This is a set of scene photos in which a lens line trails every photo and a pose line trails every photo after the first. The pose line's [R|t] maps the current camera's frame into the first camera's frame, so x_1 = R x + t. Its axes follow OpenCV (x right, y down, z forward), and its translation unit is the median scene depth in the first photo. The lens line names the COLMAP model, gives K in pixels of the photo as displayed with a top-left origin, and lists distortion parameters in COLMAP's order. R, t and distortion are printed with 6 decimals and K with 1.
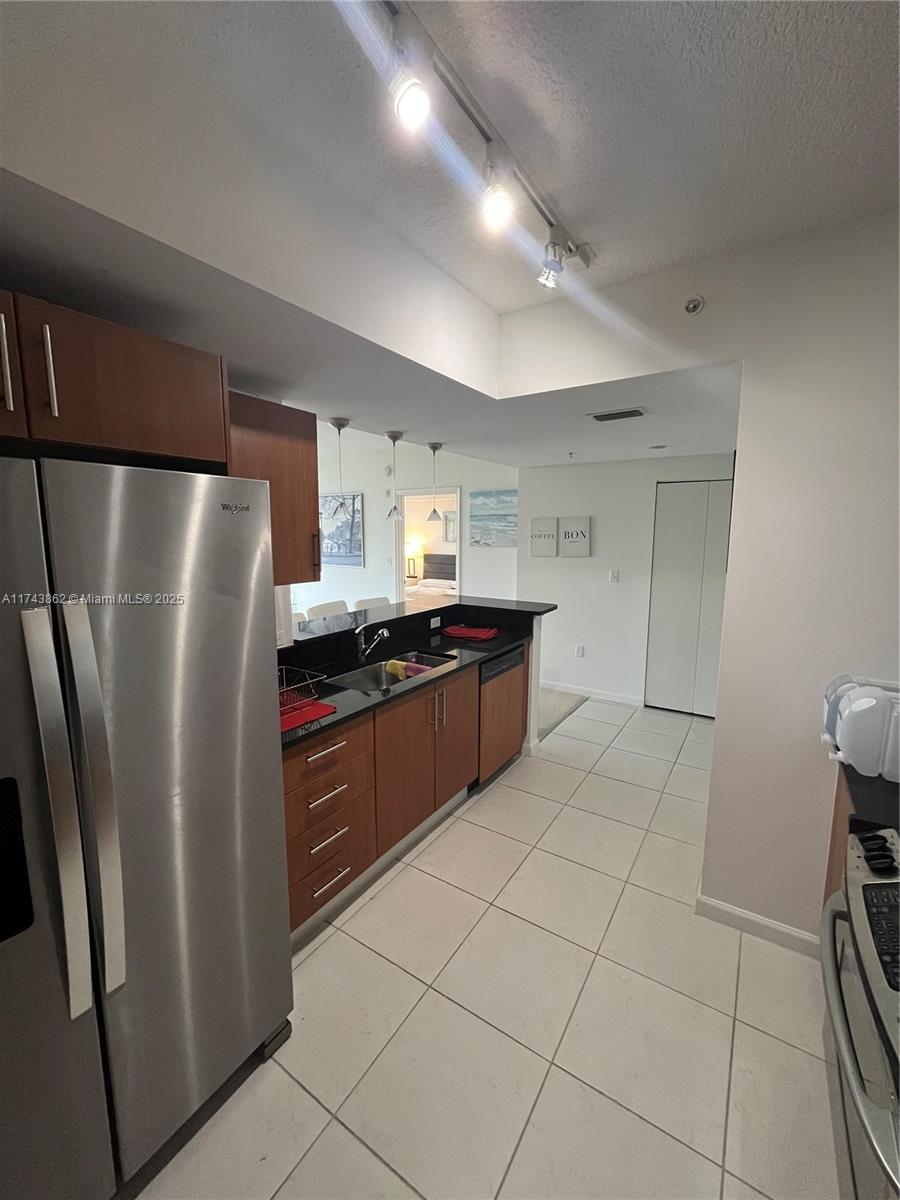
lens RADIAL K [[483.4, 0, 448.3], [0, 483.4, 595.8], [0, 0, 1]] dist [-0.002464, -0.000167]
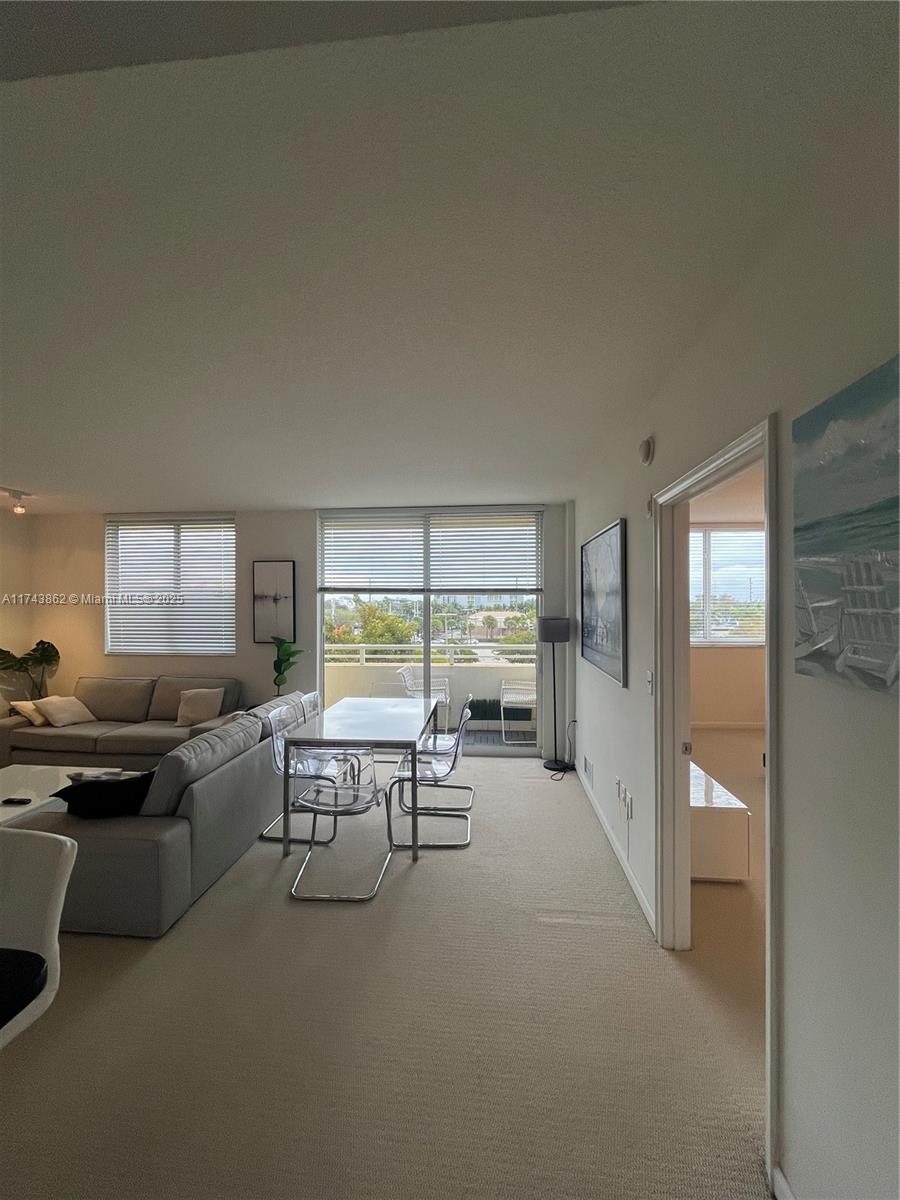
lens RADIAL K [[483.4, 0, 451.2], [0, 483.4, 599.7], [0, 0, 1]] dist [-0.002464, -0.000167]
pose [[0.468852, -0.005989, -0.883257, 0.158404], [-0.119232, 0.990395, -0.070006, -0.102917], [0.875193, 0.138135, 0.463634, 0.776717]]
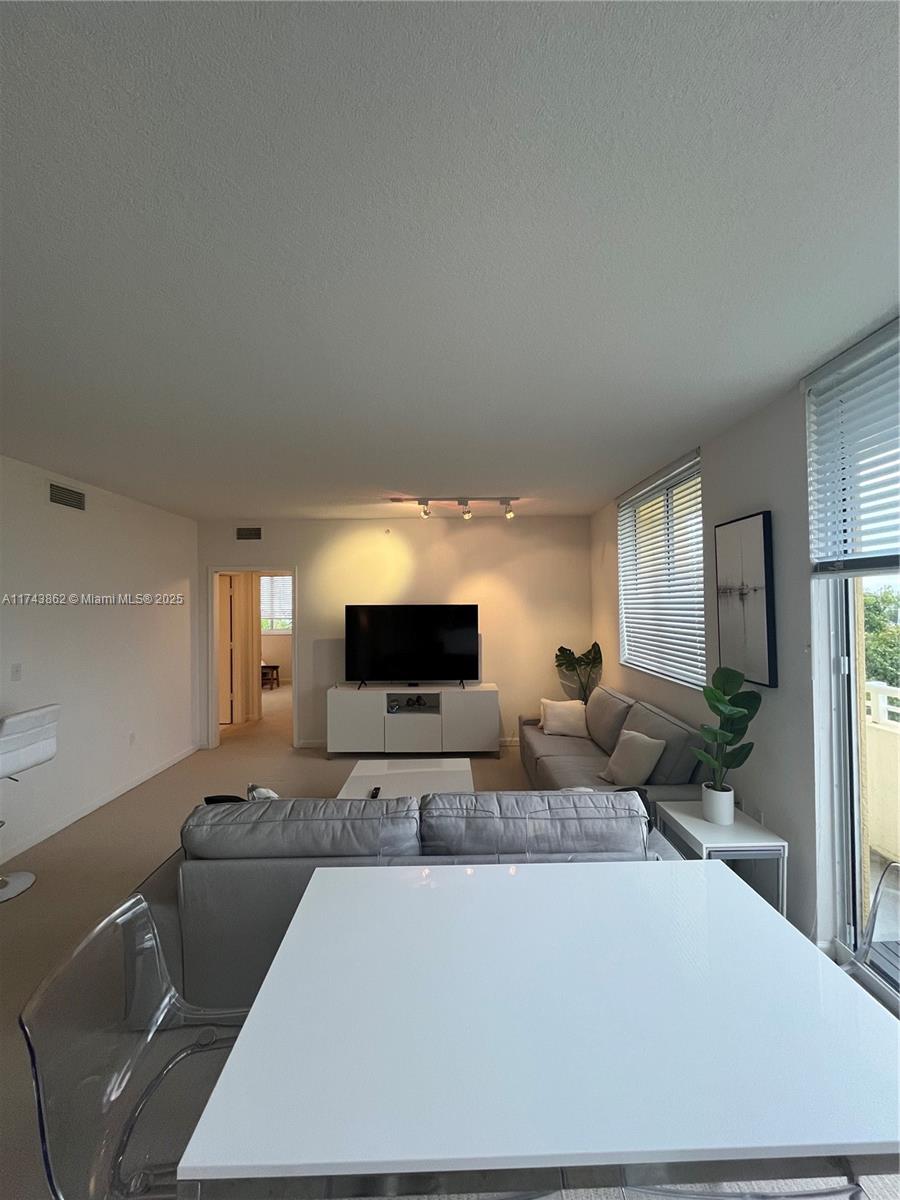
lens RADIAL K [[483.4, 0, 454.2], [0, 483.4, 598.5], [0, 0, 1]] dist [-0.002464, -0.000167]
pose [[-0.828713, 0.001396, -0.559673, -0.330906], [-0.064107, 0.993178, 0.097401, -0.152964], [0.555991, 0.116596, -0.822970, 1.149240]]
